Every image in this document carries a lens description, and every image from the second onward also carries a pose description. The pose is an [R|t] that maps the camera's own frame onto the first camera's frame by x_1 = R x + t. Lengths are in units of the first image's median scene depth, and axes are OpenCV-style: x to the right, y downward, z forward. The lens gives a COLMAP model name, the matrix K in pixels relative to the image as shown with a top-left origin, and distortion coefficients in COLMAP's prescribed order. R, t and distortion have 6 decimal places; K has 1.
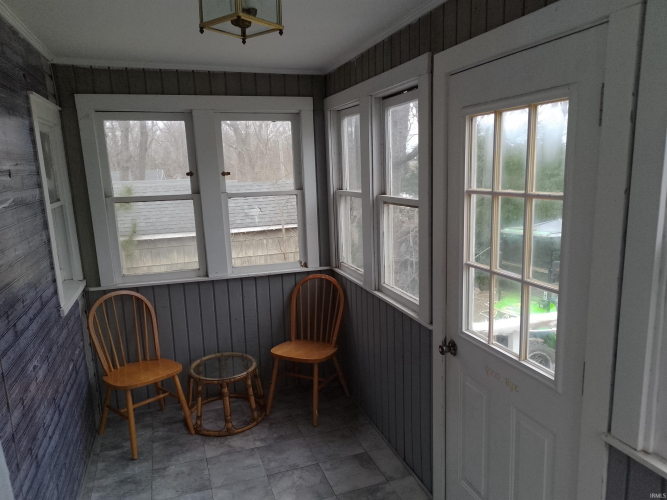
lens RADIAL K [[489.0, 0, 333.5], [0, 489.0, 250.0], [0, 0, 1]] dist [0.000941, 0.000489]
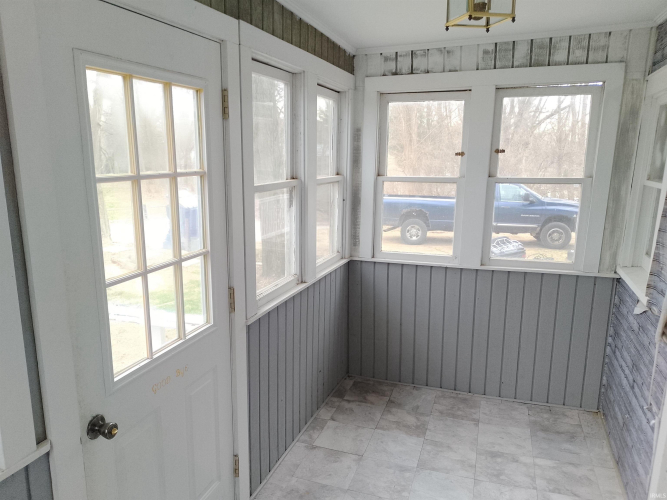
lens RADIAL K [[489.0, 0, 333.5], [0, 489.0, 250.0], [0, 0, 1]] dist [0.000941, 0.000489]
pose [[-0.783748, -0.089860, 0.614544, -0.461025], [0.135297, 0.941012, 0.310146, -0.217082], [-0.606163, 0.326222, -0.725359, 1.484636]]
